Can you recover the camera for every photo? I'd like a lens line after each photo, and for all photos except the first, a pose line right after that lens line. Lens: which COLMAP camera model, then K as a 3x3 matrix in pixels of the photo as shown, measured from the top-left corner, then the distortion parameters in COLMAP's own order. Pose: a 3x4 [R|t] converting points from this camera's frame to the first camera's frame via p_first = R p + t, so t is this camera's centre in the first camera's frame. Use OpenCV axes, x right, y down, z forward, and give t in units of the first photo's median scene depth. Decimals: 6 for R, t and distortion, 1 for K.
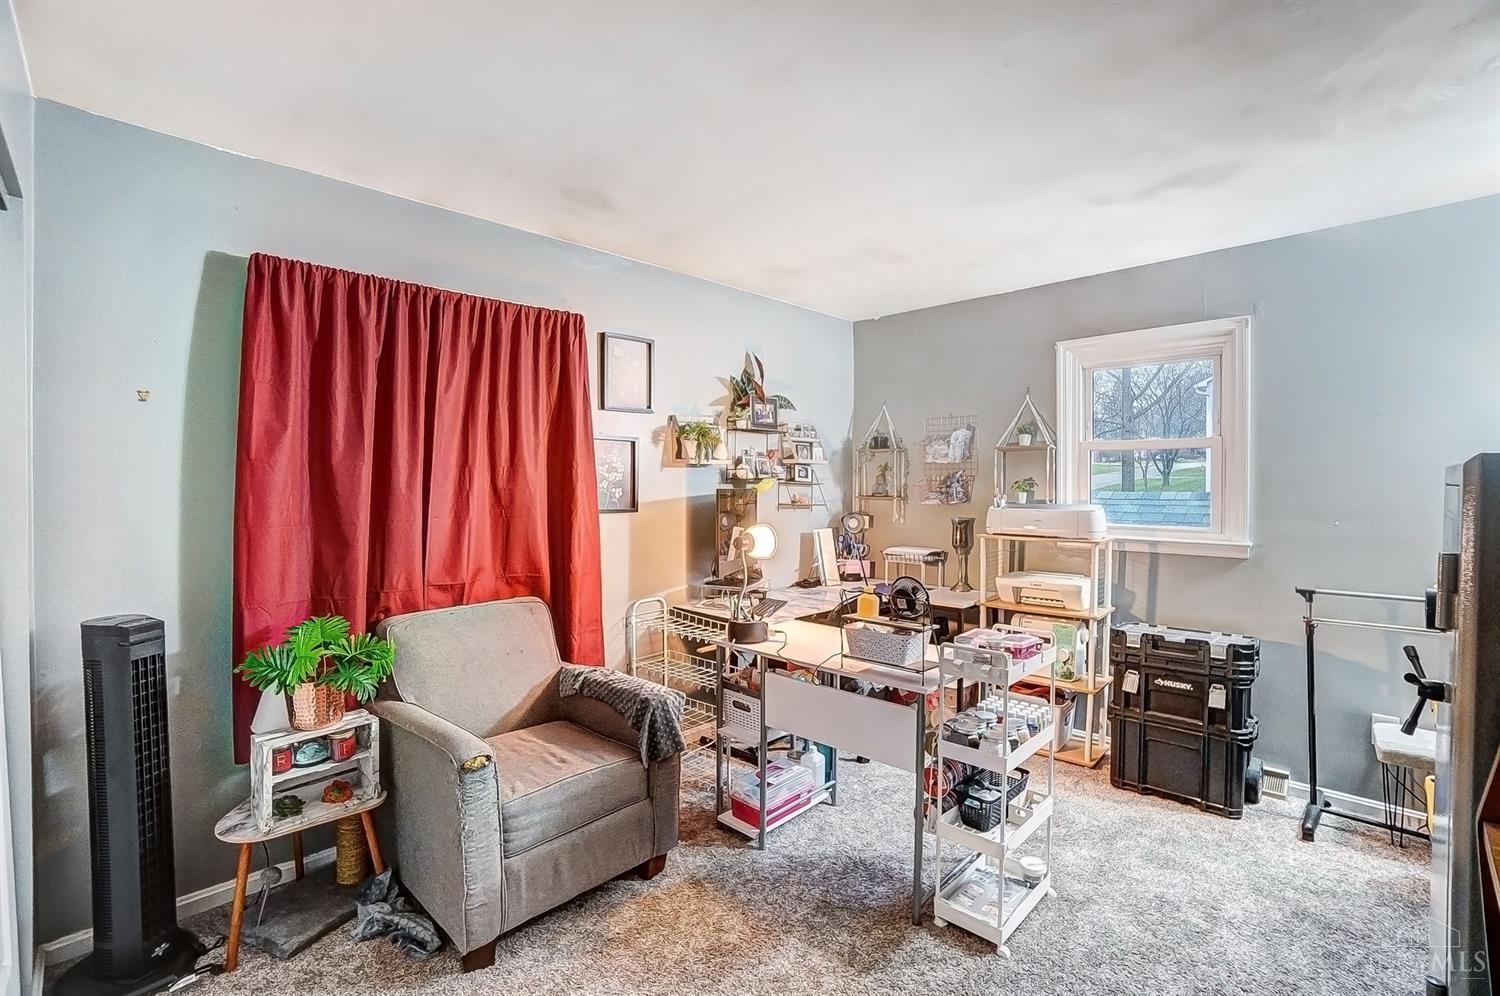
lens RADIAL K [[680.3, 0, 747.4], [0, 680.3, 482.6], [0, 0, 1]] dist [-0.035309, 0.000799]
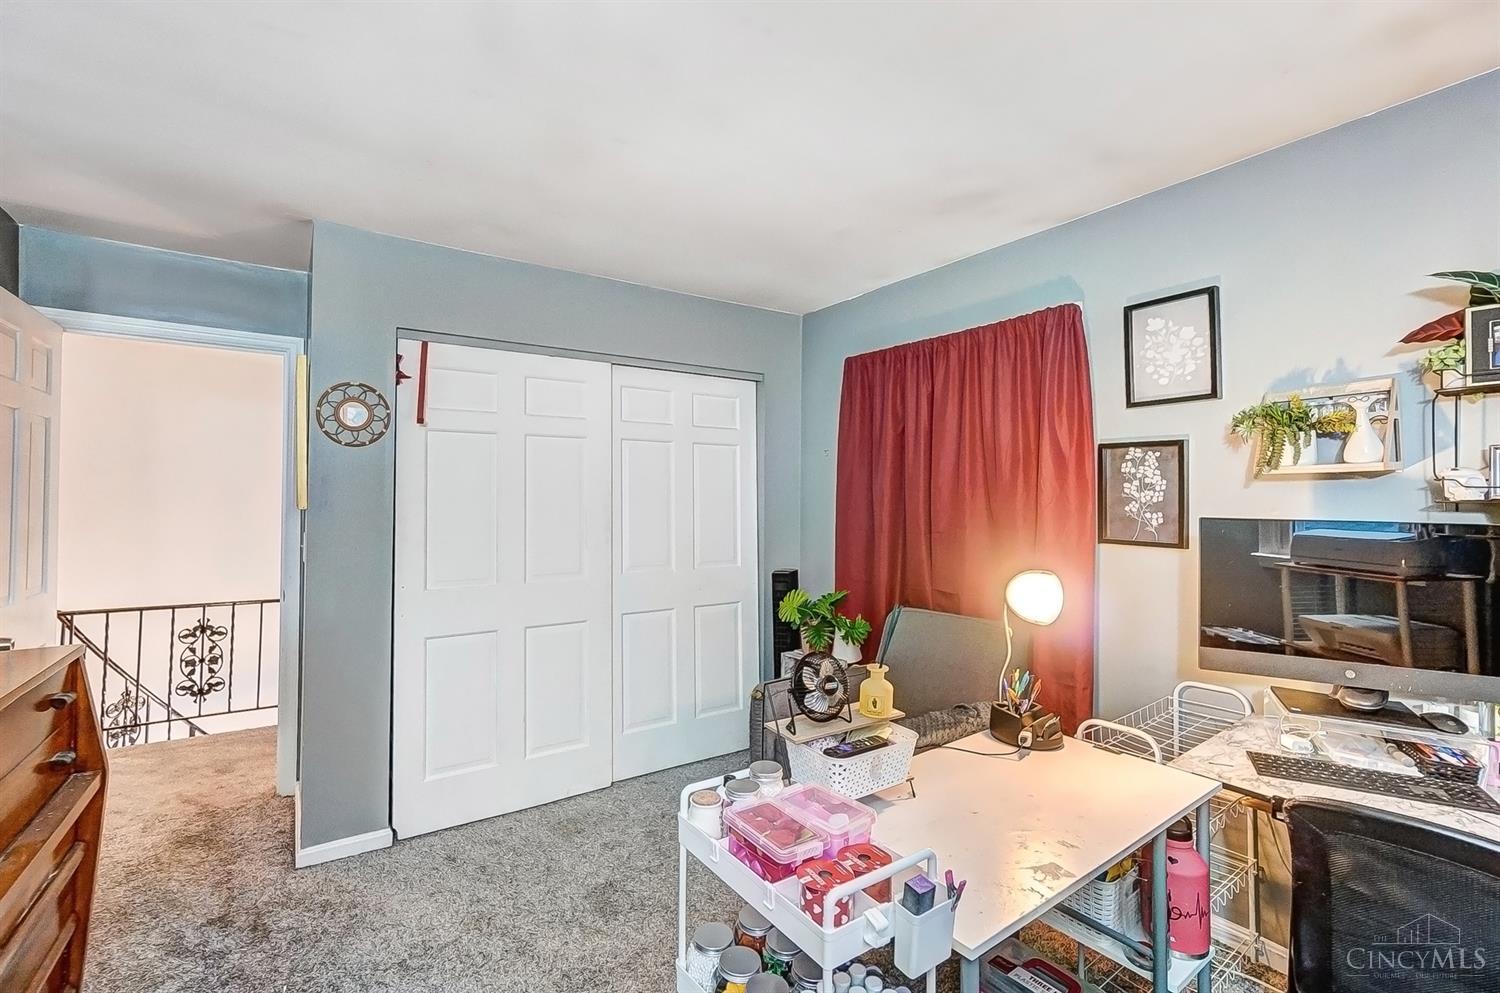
lens RADIAL K [[680.3, 0, 748.7], [0, 680.3, 495.7], [0, 0, 1]] dist [-0.035309, 0.000799]
pose [[-0.203514, -0.015973, -0.978942, 0.587336], [-0.019925, 0.999727, -0.012170, 0.007345], [0.978869, 0.017029, -0.203777, 0.714417]]
